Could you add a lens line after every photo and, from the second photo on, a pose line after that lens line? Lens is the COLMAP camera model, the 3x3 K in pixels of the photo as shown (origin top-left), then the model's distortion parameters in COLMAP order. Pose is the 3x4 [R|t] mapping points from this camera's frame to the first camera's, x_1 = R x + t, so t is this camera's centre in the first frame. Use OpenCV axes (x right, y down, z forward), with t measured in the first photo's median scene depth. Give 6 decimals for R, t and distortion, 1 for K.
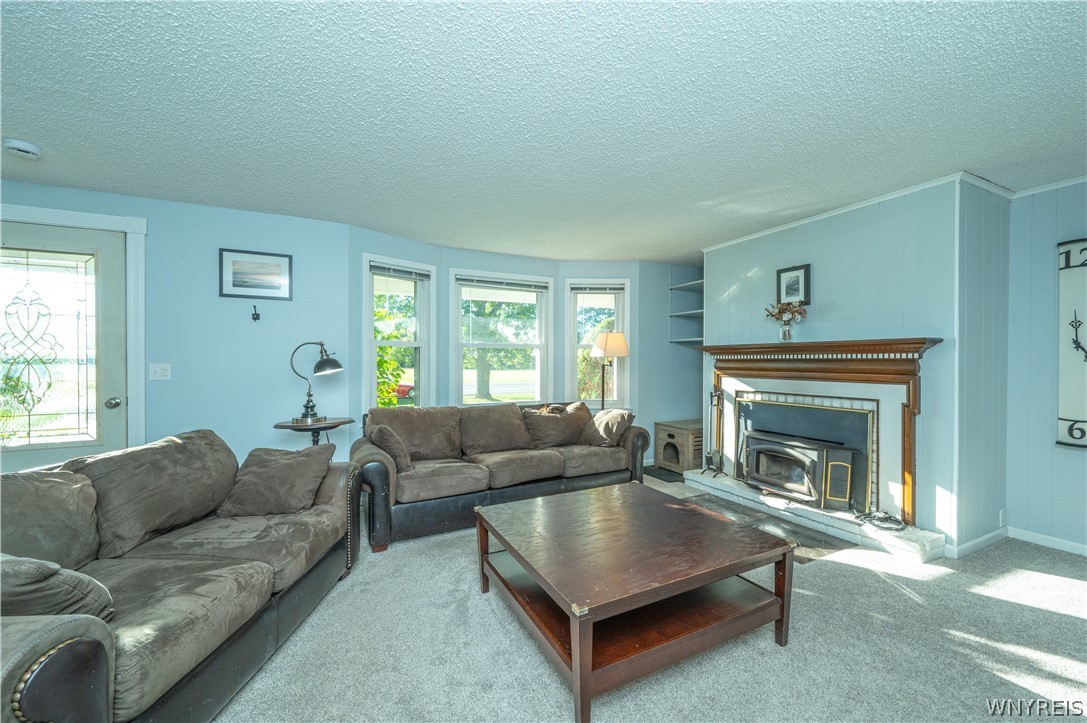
lens RADIAL K [[435.3, 0, 530.0], [0, 435.3, 361.5], [0, 0, 1]] dist [-0.002800, 0.001092]
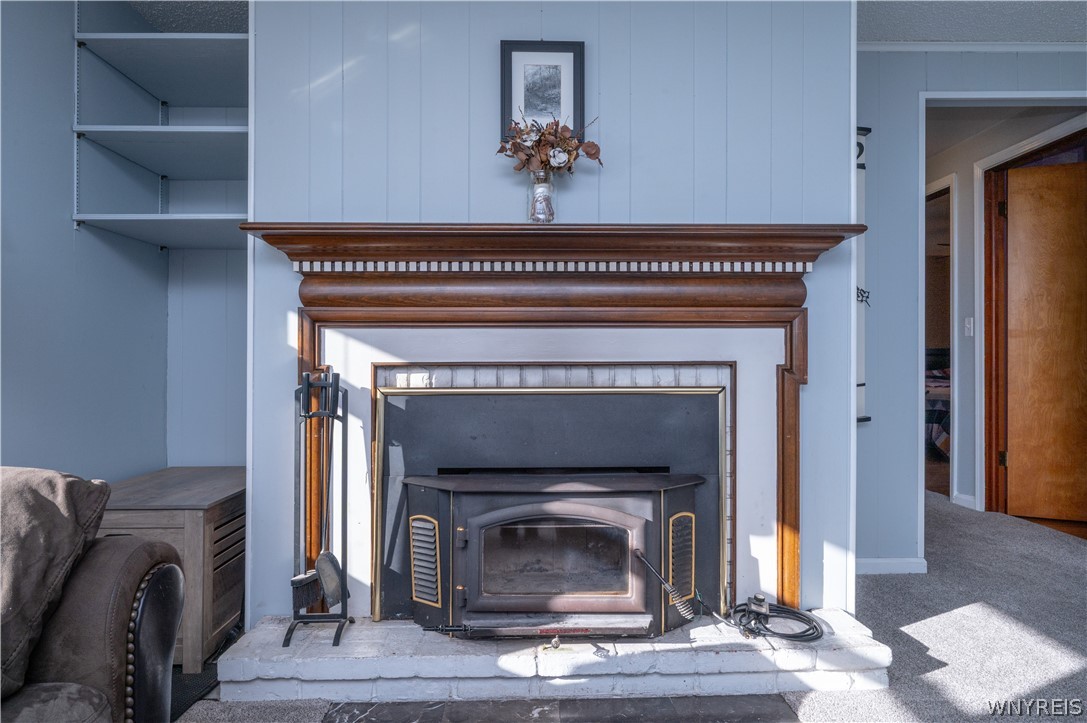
lens RADIAL K [[671.2, 0, 552.8], [0, 671.2, 362.9], [0, 0, 1]] dist [-0.004397, 0.001599]
pose [[0.409380, 0.002834, 0.912360, 0.060310], [0.004983, 0.999973, -0.005342, 0.087169], [-0.912350, 0.006734, 0.409355, 0.840198]]
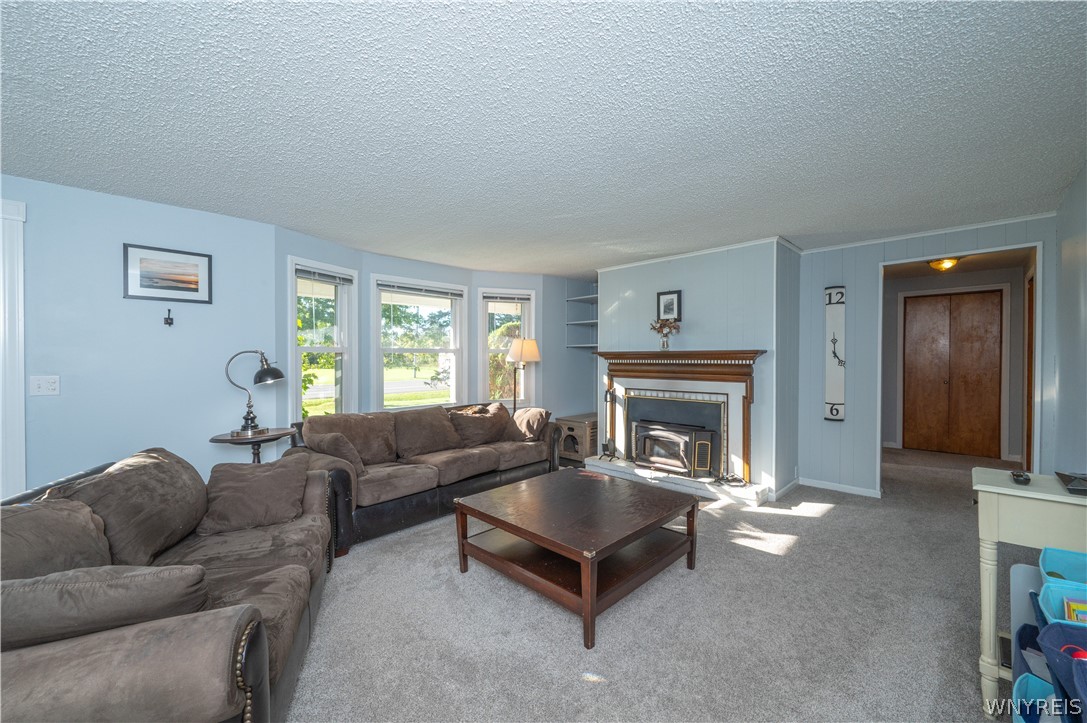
lens RADIAL K [[435.3, 0, 542.6], [0, 435.3, 361.5], [0, 0, 1]] dist [-0.002800, 0.001092]
pose [[0.945947, -0.004832, 0.324286, -0.184690], [0.003738, 0.999985, 0.003998, -0.020046], [-0.324300, -0.002570, 0.945951, -0.102374]]
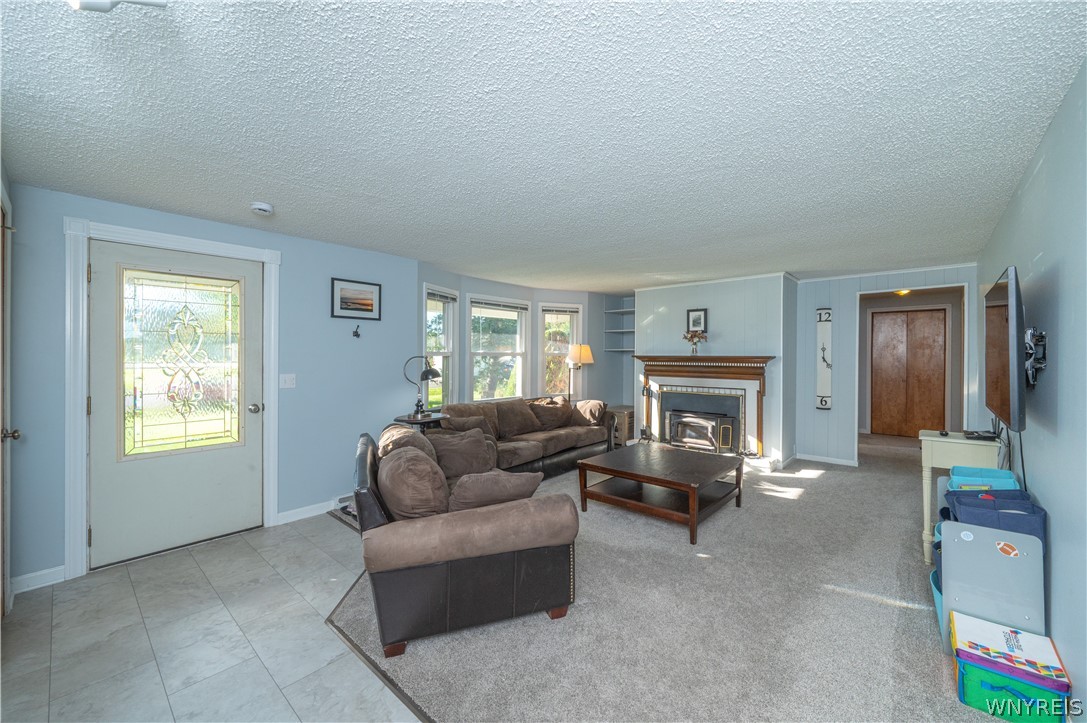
lens RADIAL K [[435.3, 0, 539.3], [0, 435.3, 355.2], [0, 0, 1]] dist [-0.002800, 0.001092]
pose [[0.928464, 0.003211, 0.371409, -0.625825], [-0.001335, 0.999985, -0.005308, -0.038724], [-0.371420, 0.004433, 0.928454, -0.338290]]
